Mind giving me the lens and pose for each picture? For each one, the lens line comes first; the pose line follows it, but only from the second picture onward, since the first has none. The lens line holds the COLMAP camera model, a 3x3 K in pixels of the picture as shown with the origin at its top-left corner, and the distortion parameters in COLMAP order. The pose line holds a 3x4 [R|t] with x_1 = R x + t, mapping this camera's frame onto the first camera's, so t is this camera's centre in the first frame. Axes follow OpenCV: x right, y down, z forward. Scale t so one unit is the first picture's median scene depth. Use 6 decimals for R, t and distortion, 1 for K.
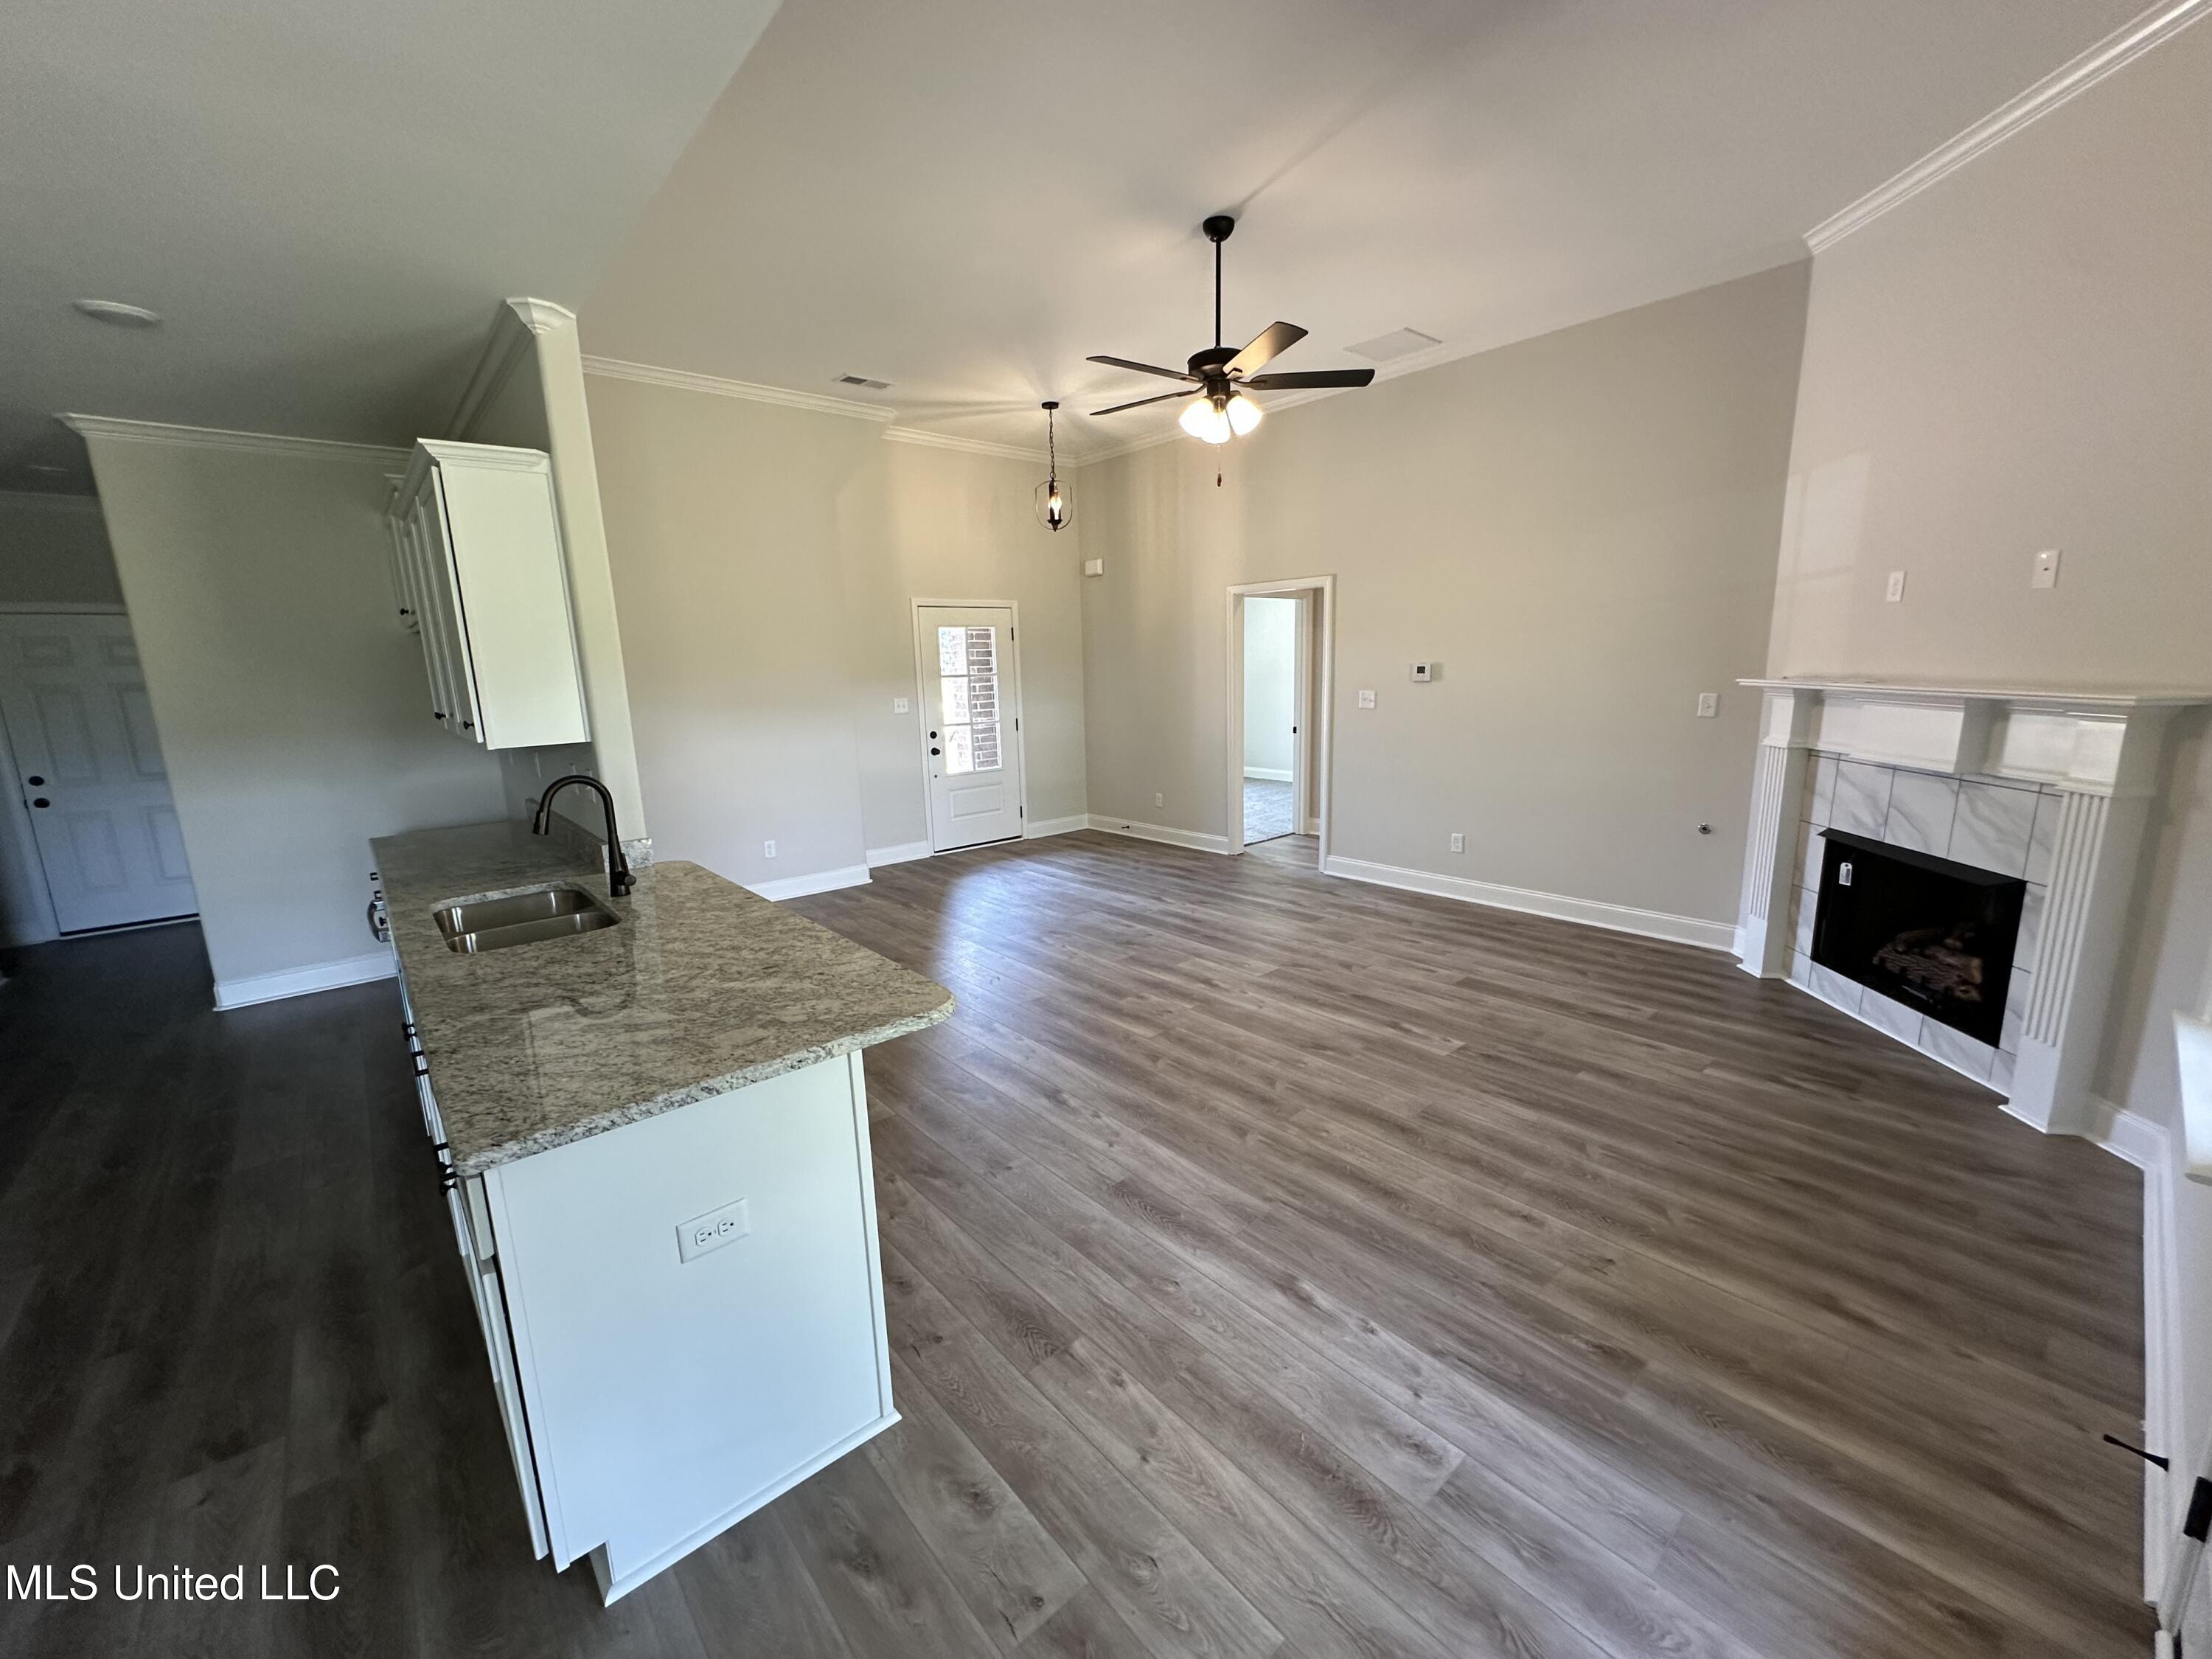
lens RADIAL K [[876.4, 0, 1106.0], [0, 876.4, 829.5], [0, 0, 1]] dist [-0.000283, -0.000036]
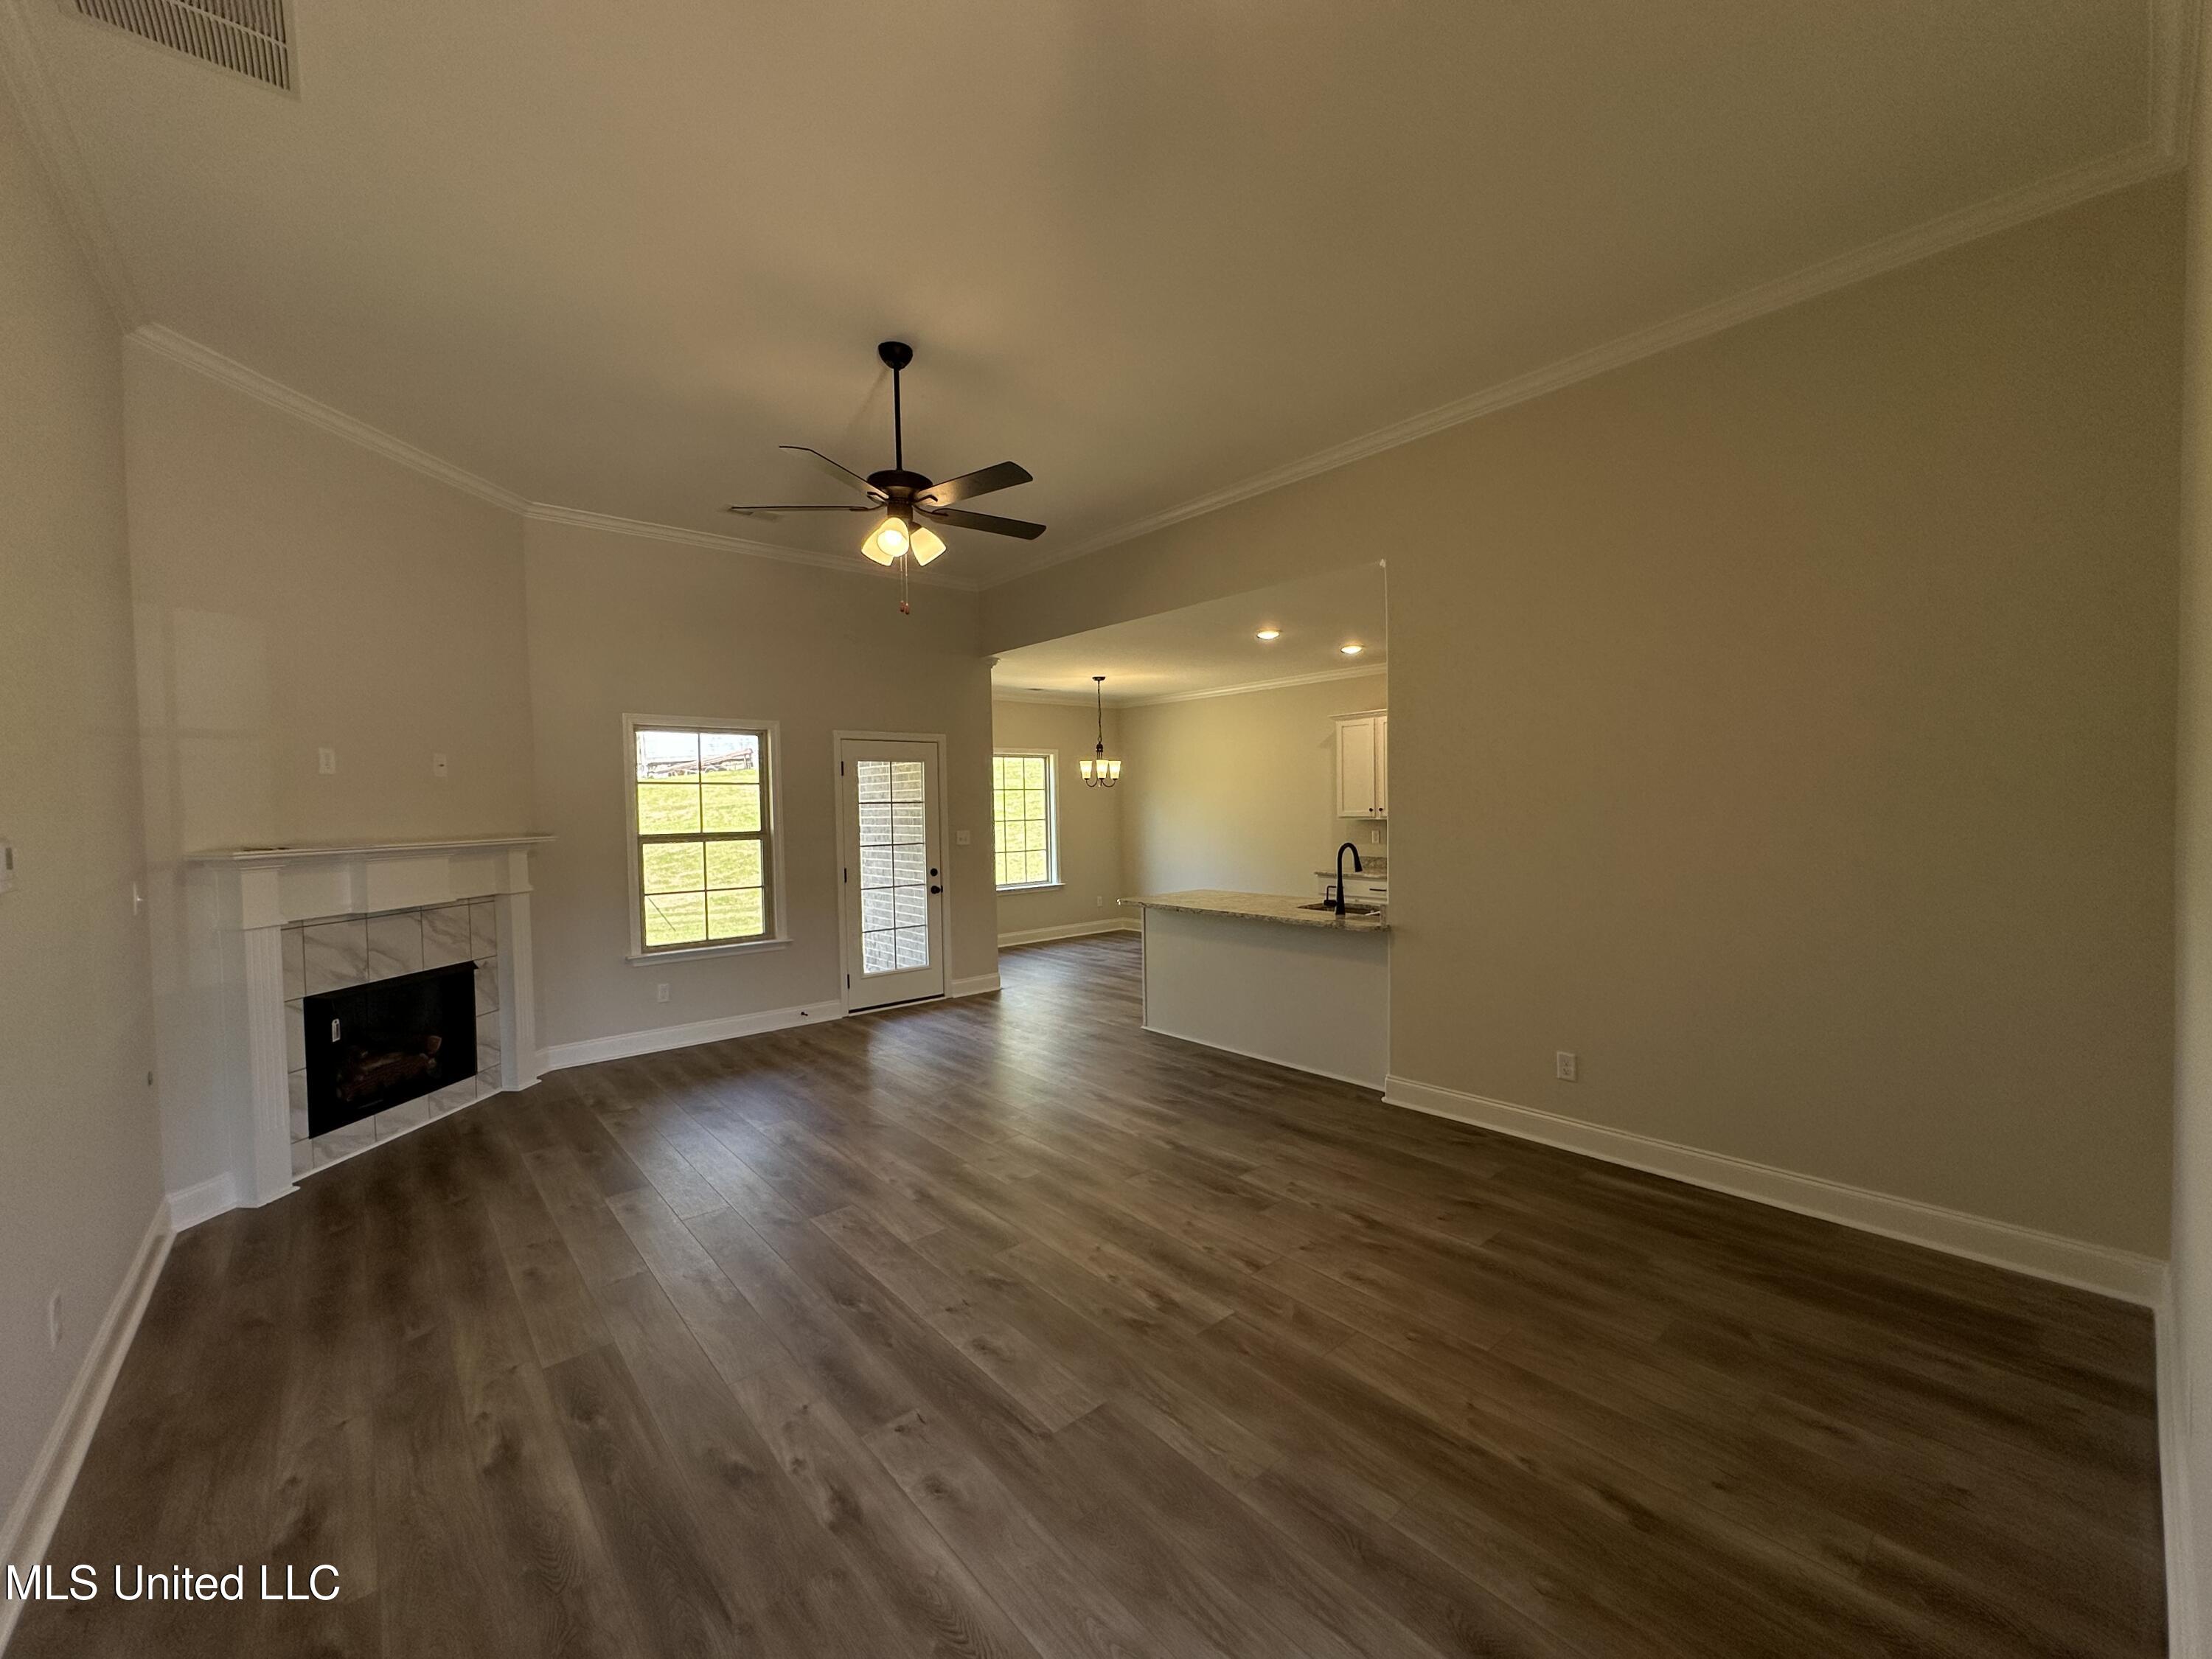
lens RADIAL K [[876.4, 0, 1106.0], [0, 876.4, 829.5], [0, 0, 1]] dist [-0.000283, -0.000036]
pose [[-0.999045, 0.043608, 0.002554, -0.063326], [0.043111, 0.974879, 0.218522, -0.304811], [0.007039, 0.218424, -0.975829, 1.631108]]
